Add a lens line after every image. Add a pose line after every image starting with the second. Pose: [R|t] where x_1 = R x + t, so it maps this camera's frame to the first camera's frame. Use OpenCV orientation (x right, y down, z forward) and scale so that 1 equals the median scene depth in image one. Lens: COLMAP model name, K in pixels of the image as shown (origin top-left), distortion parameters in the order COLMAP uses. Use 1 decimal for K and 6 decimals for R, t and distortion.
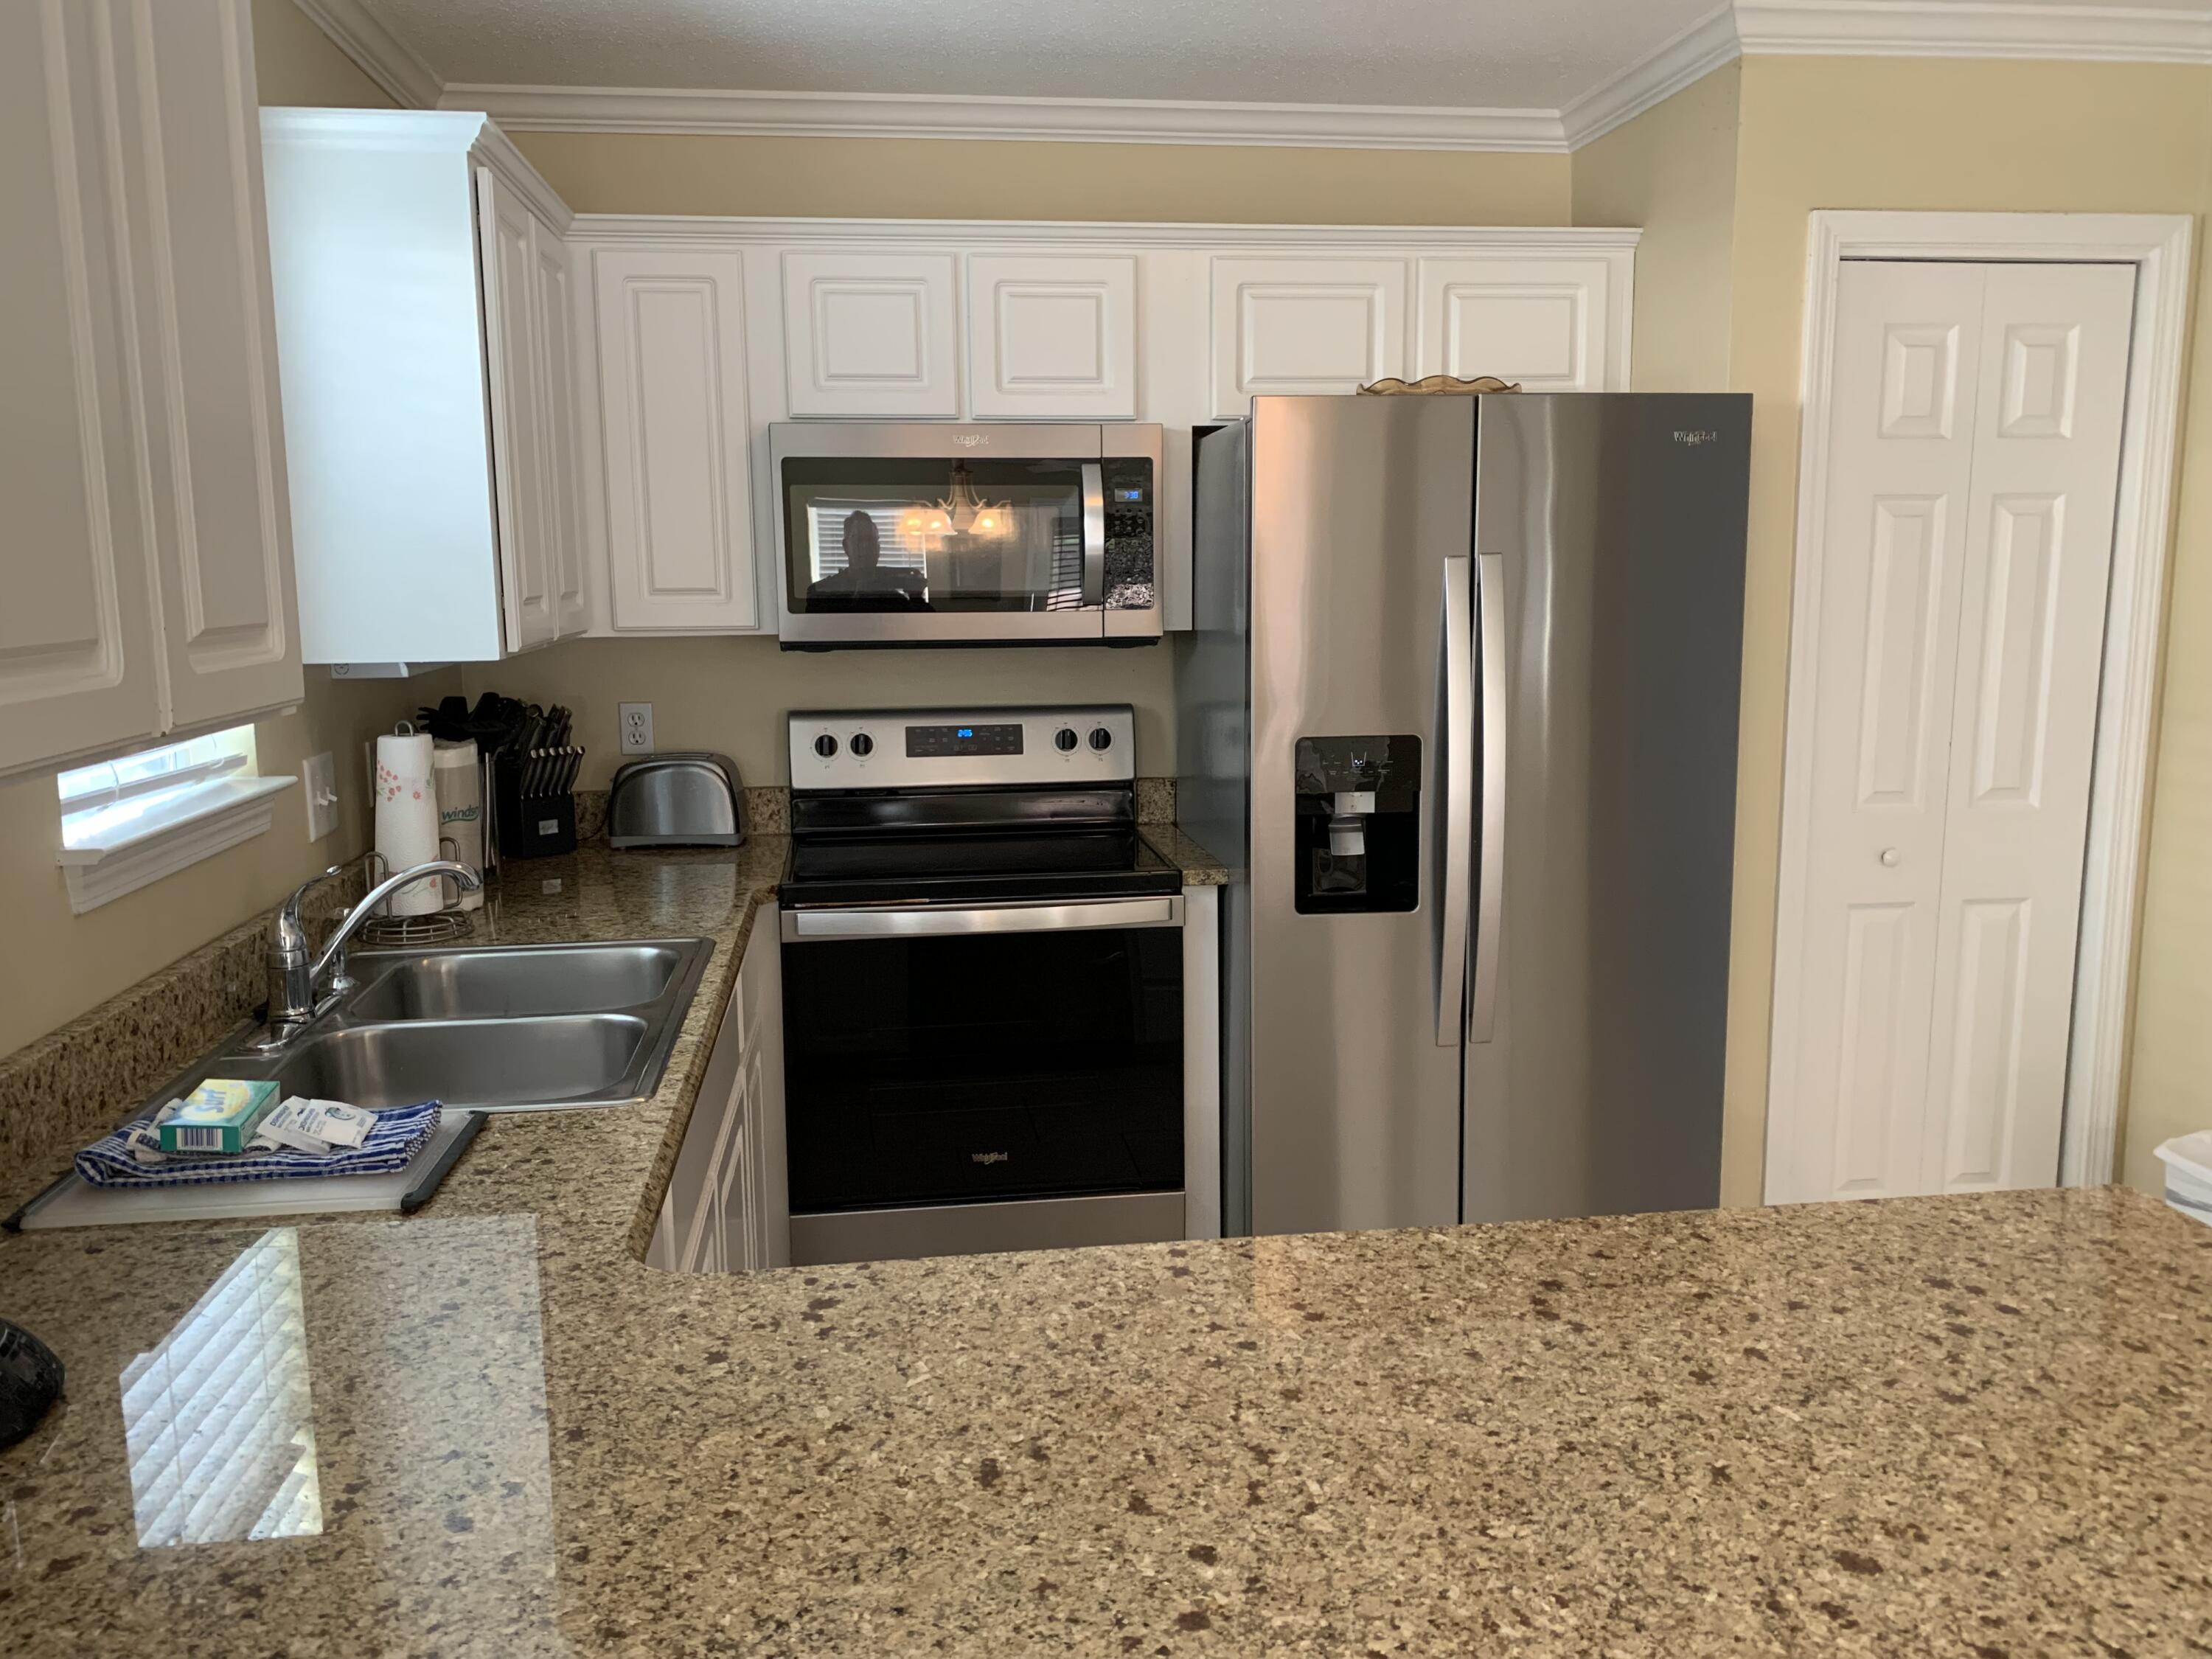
lens RADIAL K [[1644.2, 0, 1106.0], [0, 1644.2, 829.5], [0, 0, 1]] dist [-0.004011, 0.002221]
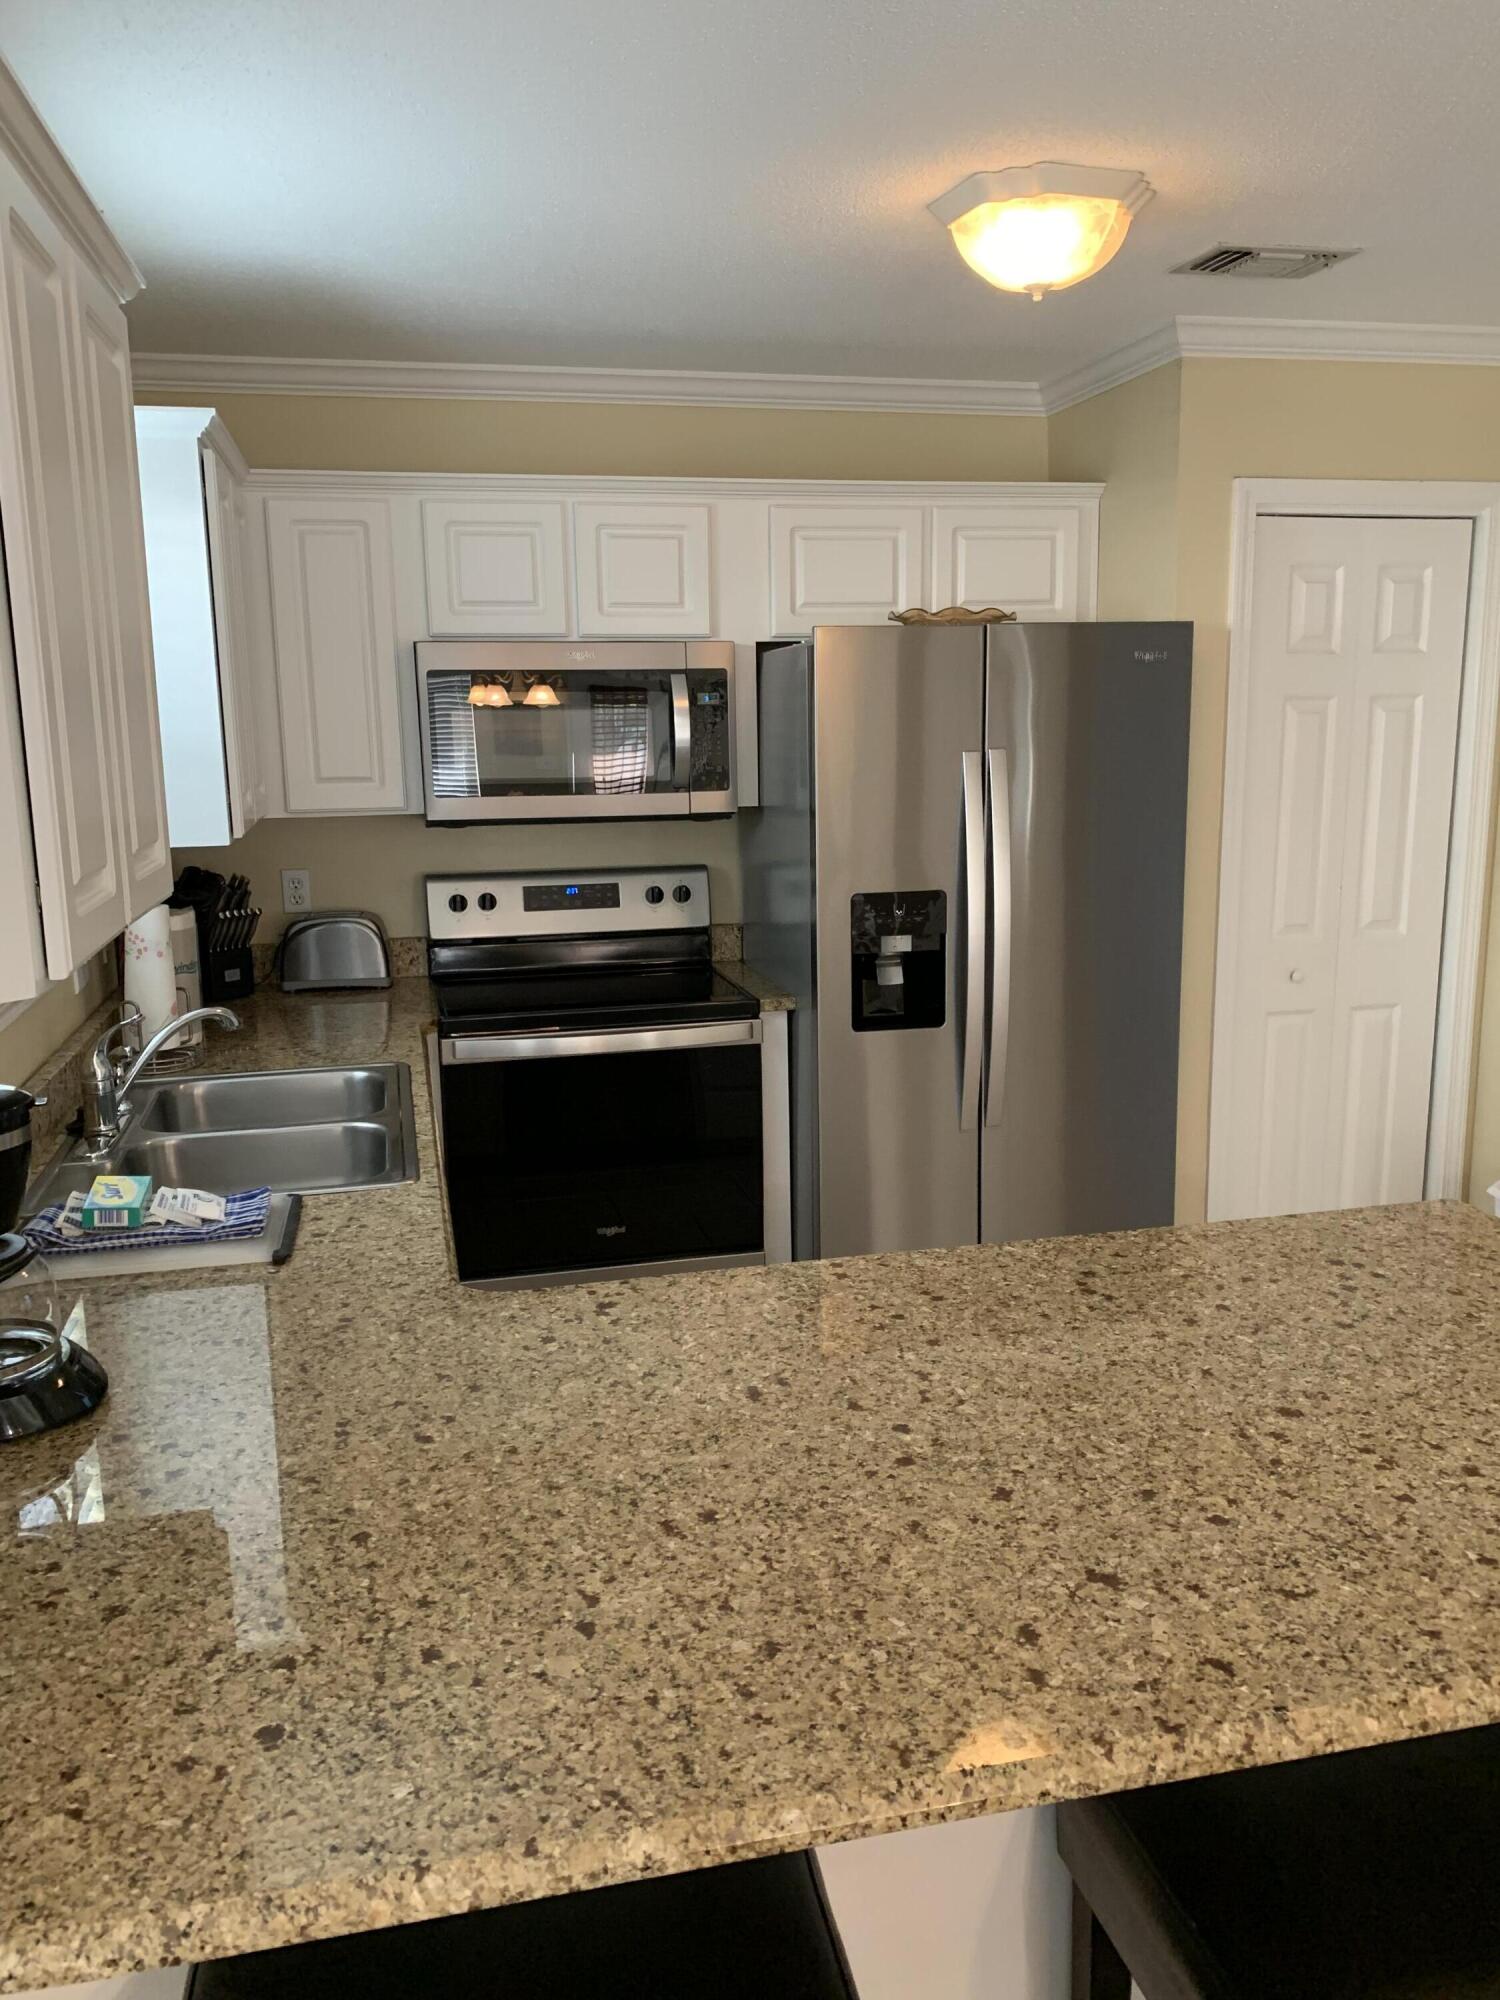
lens RADIAL K [[1496.8, 0, 750.0], [0, 1496.8, 1000.0], [0, 0, 1]] dist [0.081110, -0.248245]
pose [[0.994854, -0.023554, 0.098542, -0.092014], [0.020637, 0.999321, 0.030520, -0.012037], [-0.099194, -0.028329, 0.994665, -0.183068]]
